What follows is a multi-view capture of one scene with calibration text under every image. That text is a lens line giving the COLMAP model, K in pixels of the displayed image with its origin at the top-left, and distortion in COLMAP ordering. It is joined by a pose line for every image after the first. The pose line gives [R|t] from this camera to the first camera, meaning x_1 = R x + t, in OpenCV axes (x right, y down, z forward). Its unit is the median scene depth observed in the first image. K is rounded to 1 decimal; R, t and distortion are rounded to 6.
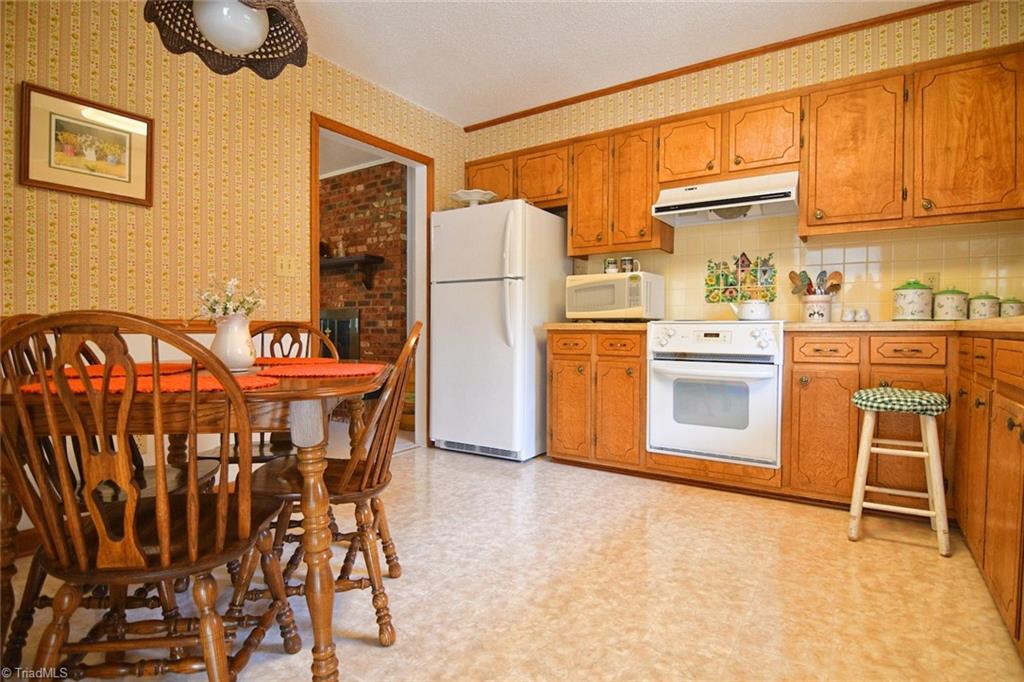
lens RADIAL K [[523.4, 0, 512.4], [0, 523.4, 338.9], [0, 0, 1]] dist [-0.002138, -0.013923]
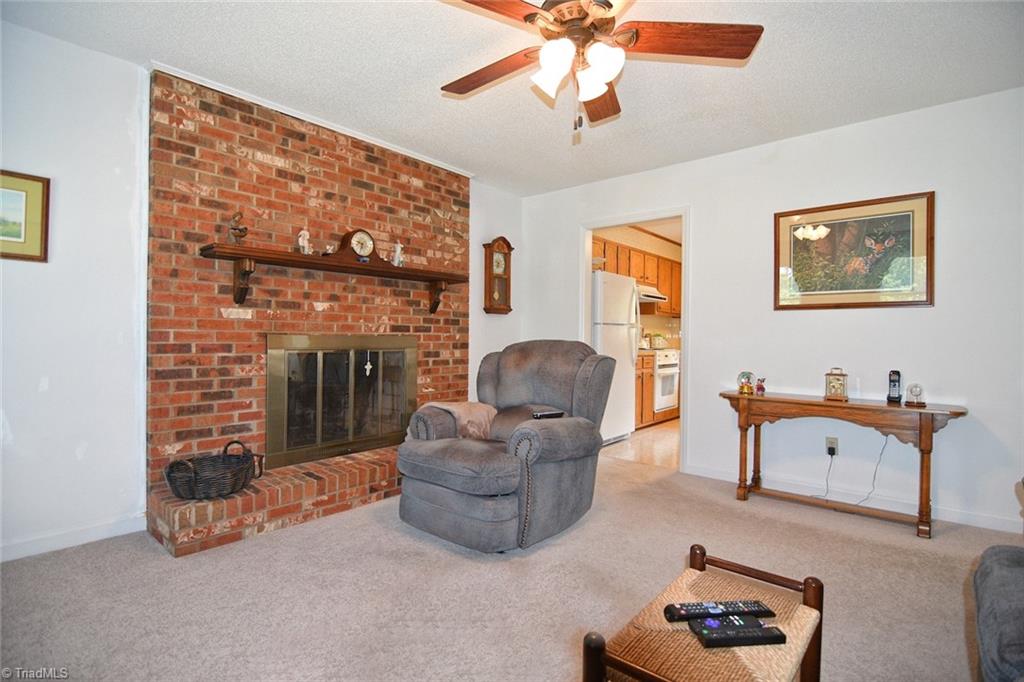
lens RADIAL K [[490.4, 0, 508.1], [0, 490.4, 338.0], [0, 0, 1]] dist [-0.000827, -0.012879]
pose [[0.124968, -0.001861, 0.992159, -1.668680], [0.013637, 0.999907, 0.000158, -0.086689], [-0.992067, 0.013510, 0.124982, 1.279854]]
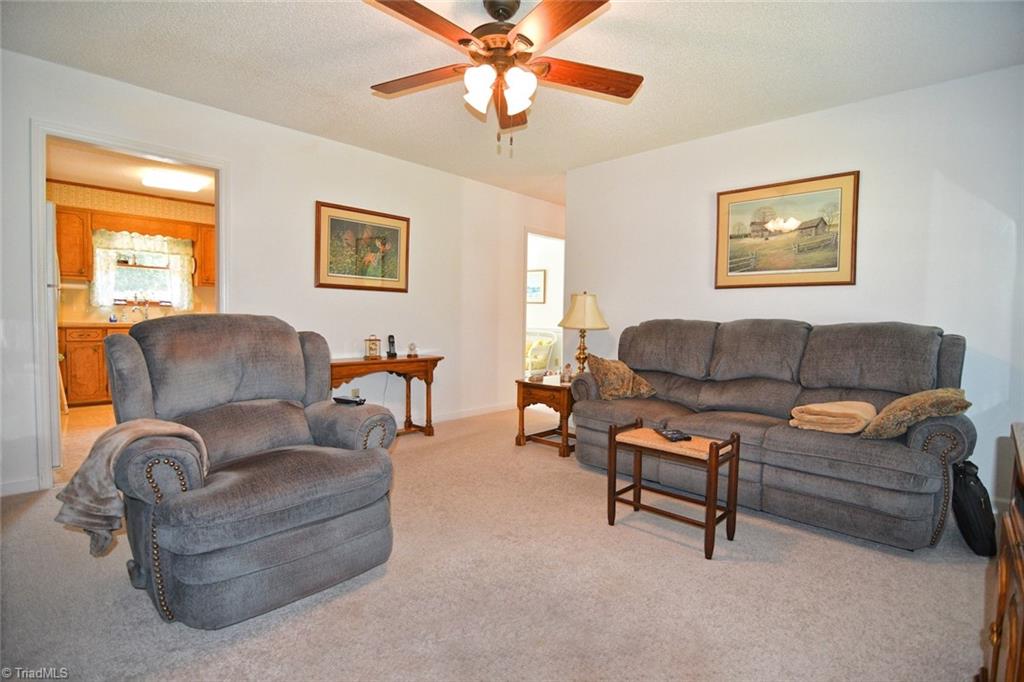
lens RADIAL K [[501.4, 0, 515.0], [0, 501.4, 339.0], [0, 0, 1]] dist [-0.005789, -0.011082]
pose [[-0.984551, -0.027124, 0.172984, -1.229574], [-0.016640, 0.997952, 0.061769, -0.095928], [-0.174305, 0.057936, -0.982986, 1.991281]]
